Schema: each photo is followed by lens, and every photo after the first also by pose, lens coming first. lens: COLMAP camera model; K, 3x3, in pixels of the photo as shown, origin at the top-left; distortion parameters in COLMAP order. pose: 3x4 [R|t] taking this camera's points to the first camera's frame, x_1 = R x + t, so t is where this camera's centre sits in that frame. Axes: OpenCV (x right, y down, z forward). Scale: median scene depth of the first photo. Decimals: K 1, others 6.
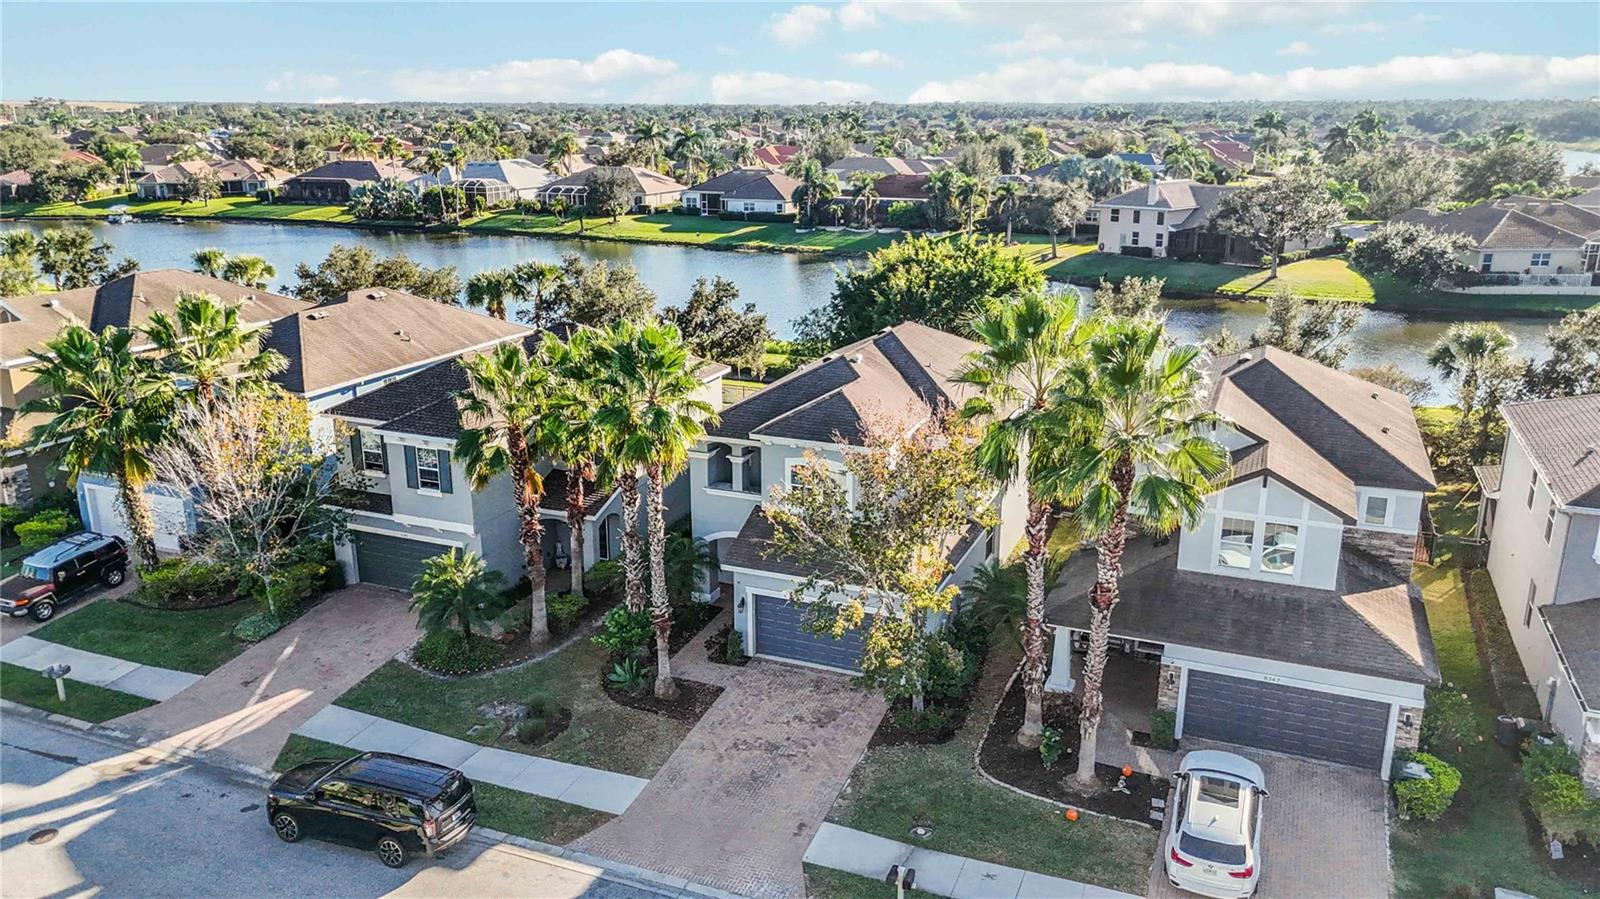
lens RADIAL K [[1172.3, 0, 800.0], [0, 1172.3, 449.5], [0, 0, 1]] dist [0.058273, -0.046644]
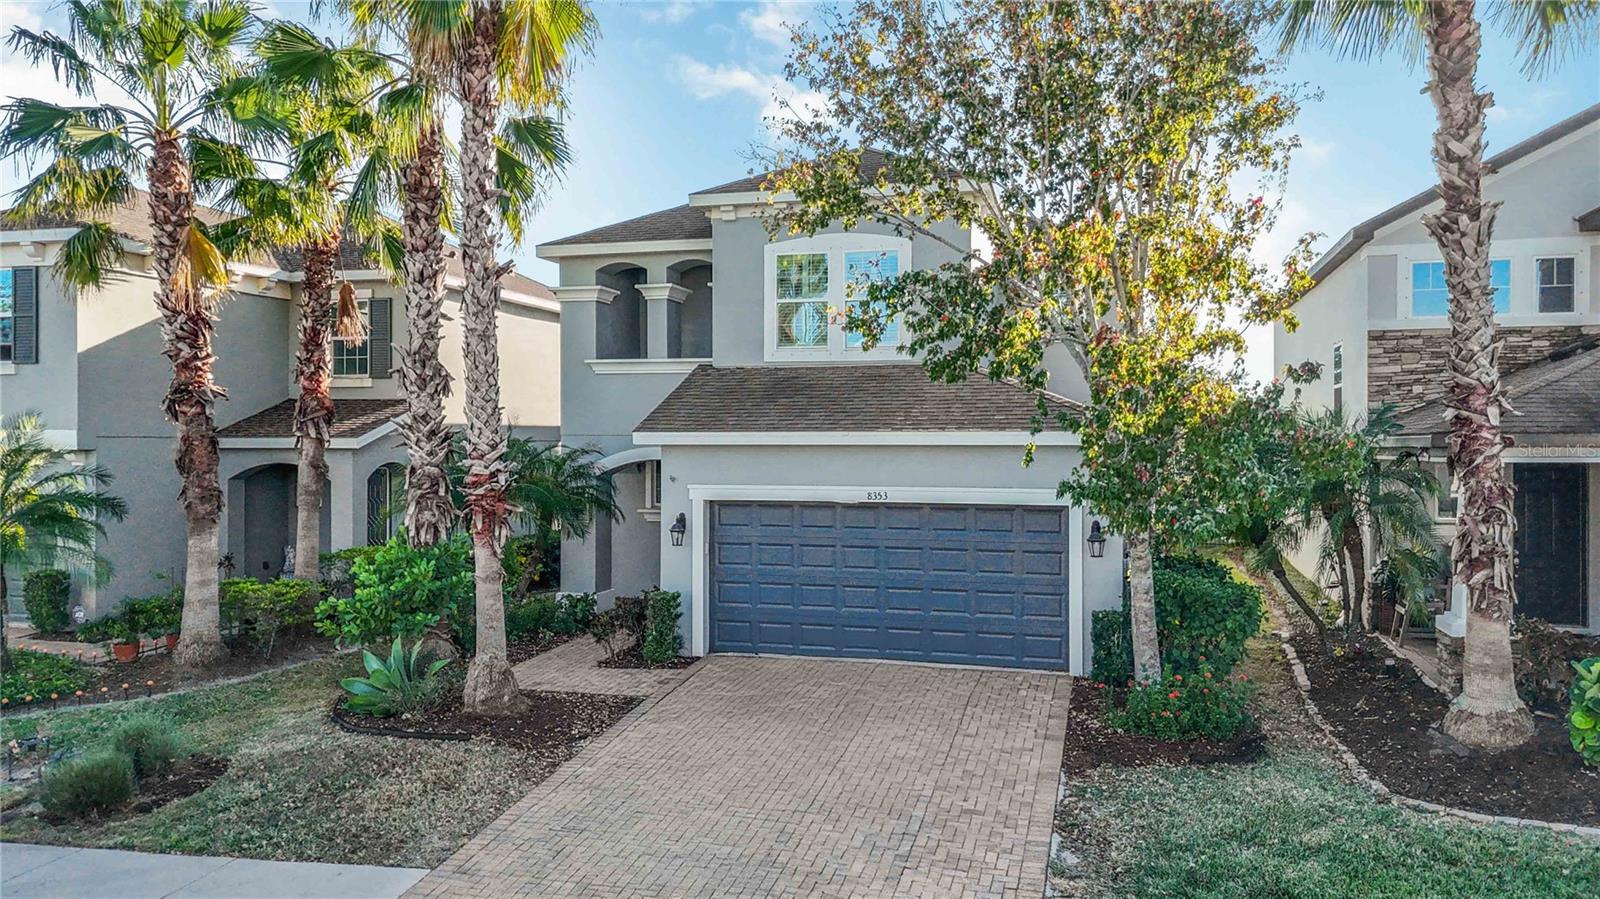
lens RADIAL K [[1172.3, 0, 800.0], [0, 1172.3, 449.5], [0, 0, 1]] dist [0.058273, -0.046644]
pose [[0.991983, -0.001167, 0.126368, -0.028458], [0.035198, 0.962939, -0.267414, 0.105432], [-0.121372, 0.269718, 0.955260, 0.267519]]
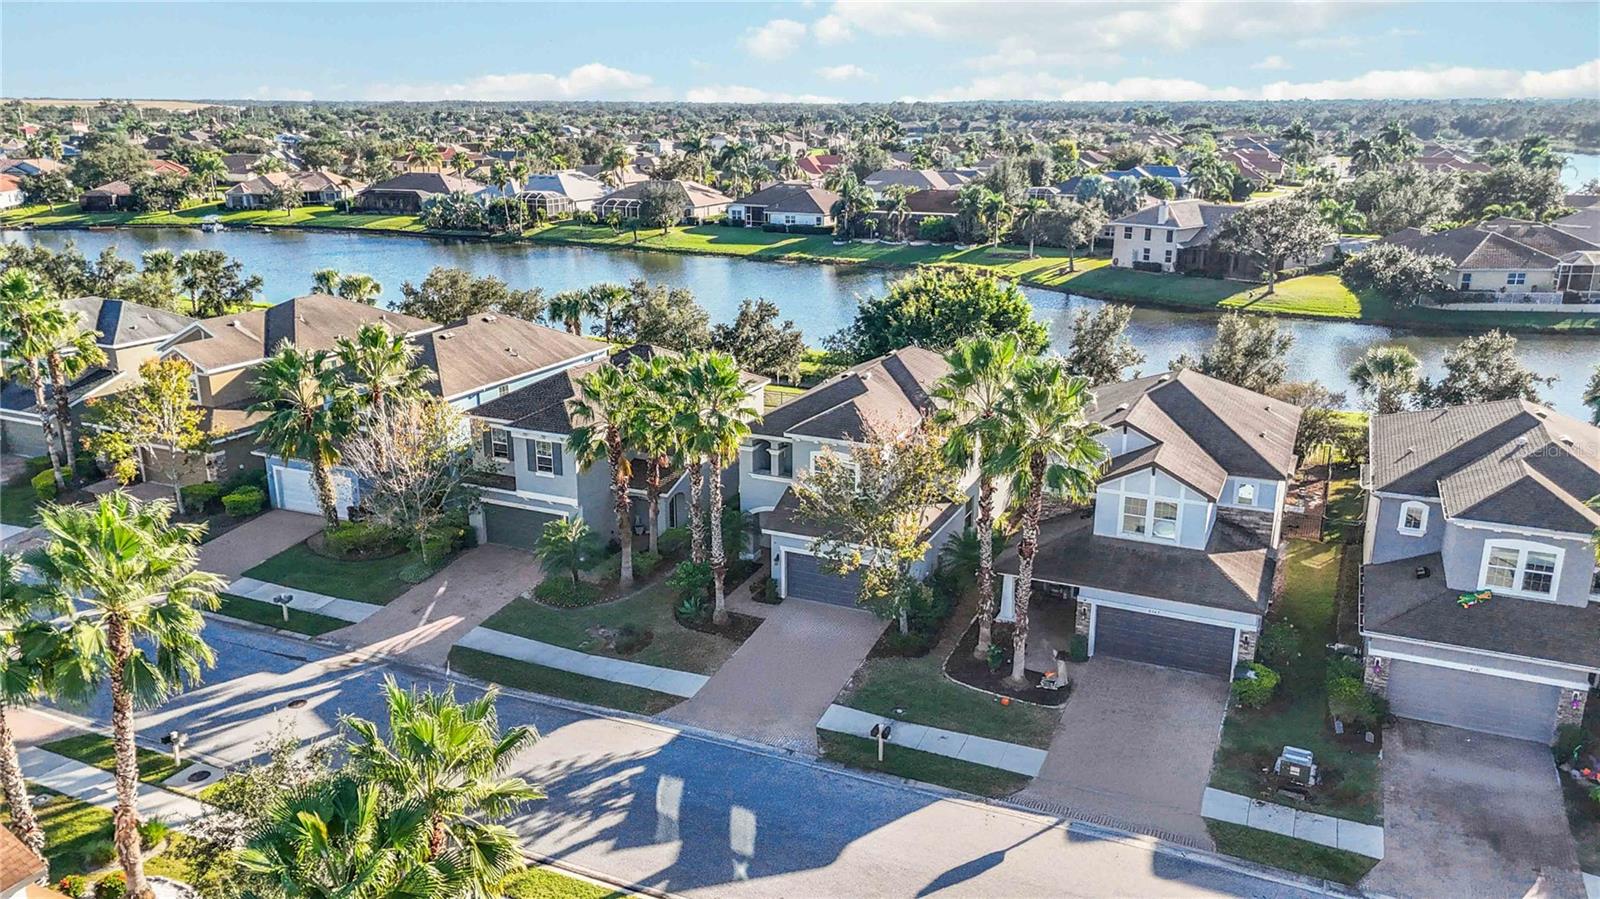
lens RADIAL K [[1172.3, 0, 800.0], [0, 1172.3, 449.5], [0, 0, 1]] dist [0.058273, -0.046644]
pose [[0.999355, 0.010565, -0.034317, 0.010356], [-0.010487, 0.999942, 0.002452, 0.001042], [0.034341, -0.002090, 0.999408, -0.165767]]
